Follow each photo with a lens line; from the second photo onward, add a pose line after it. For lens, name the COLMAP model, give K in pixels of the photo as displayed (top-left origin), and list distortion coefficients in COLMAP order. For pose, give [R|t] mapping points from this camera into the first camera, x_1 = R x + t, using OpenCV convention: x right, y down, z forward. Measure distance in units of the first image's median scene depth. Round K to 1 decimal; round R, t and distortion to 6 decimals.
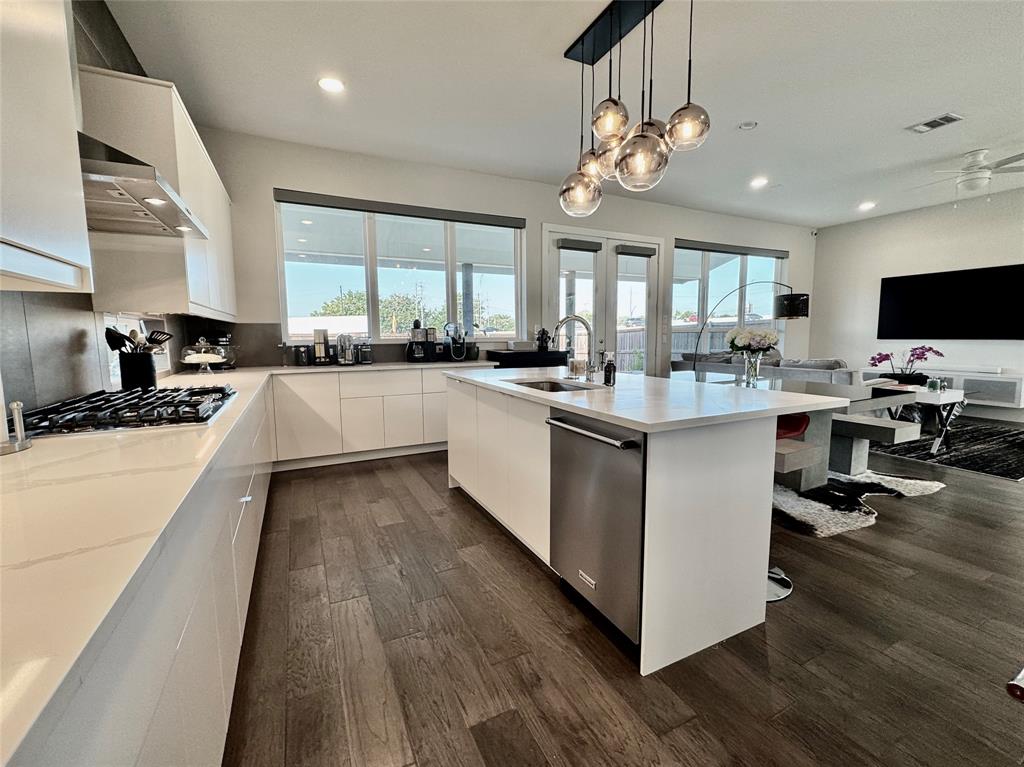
lens RADIAL K [[439.1, 0, 513.7], [0, 439.1, 380.6], [0, 0, 1]] dist [0.000774, -0.000185]
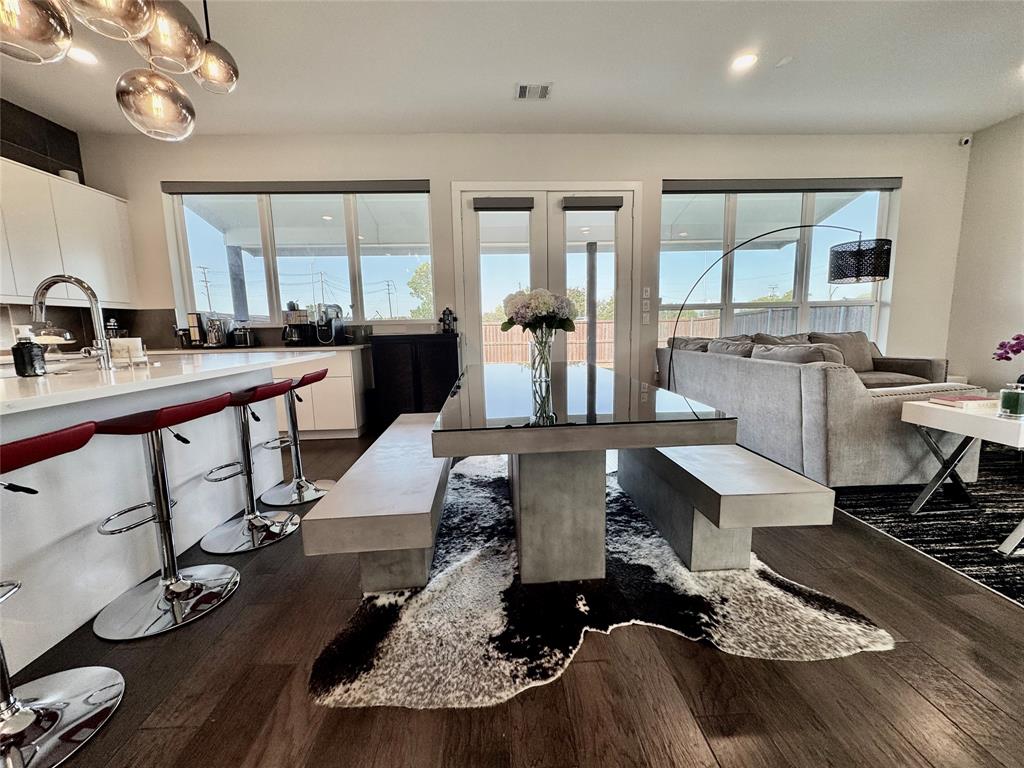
lens RADIAL K [[407.8, 0, 511.7], [0, 407.8, 381.8], [0, 0, 1]] dist [0.000322, 0.000092]
pose [[0.917361, 0.040213, -0.396019, 0.652410], [-0.026554, 0.998850, 0.039914, -0.013928], [0.397169, -0.026100, 0.917374, 0.419155]]
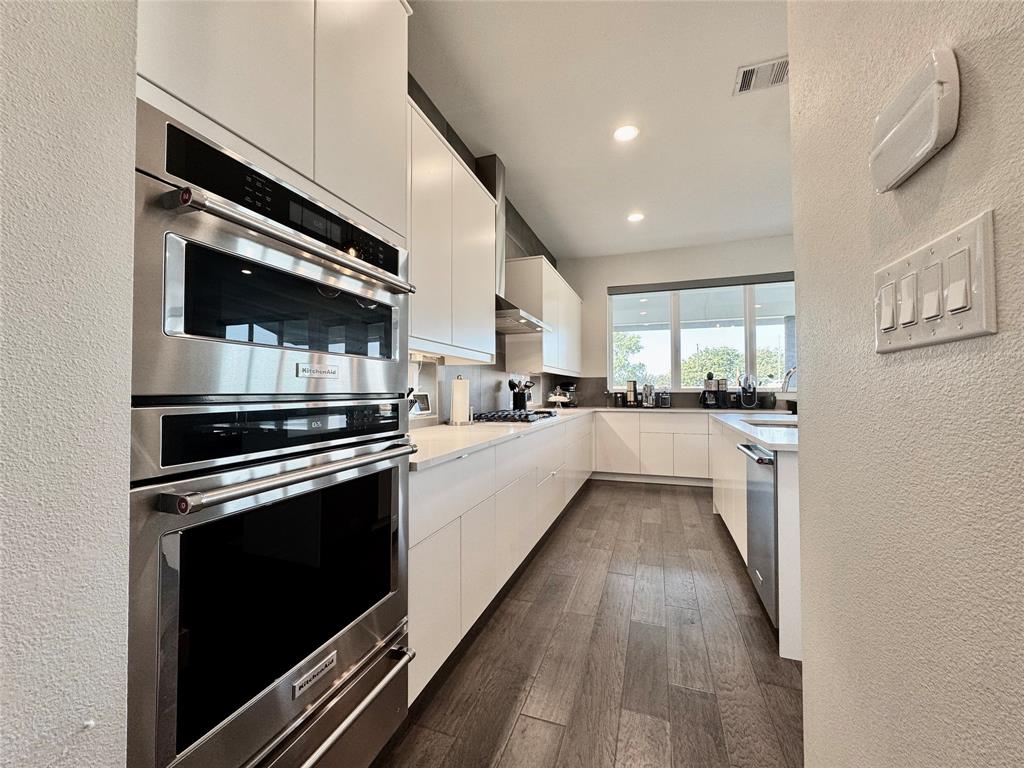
lens RADIAL K [[407.8, 0, 510.4], [0, 407.8, 381.6], [0, 0, 1]] dist [0.000322, 0.000092]
pose [[0.692173, -0.010228, -0.721659, 0.220832], [-0.077768, 0.993021, -0.088664, 0.027719], [0.717529, 0.117493, 0.686547, -0.147245]]
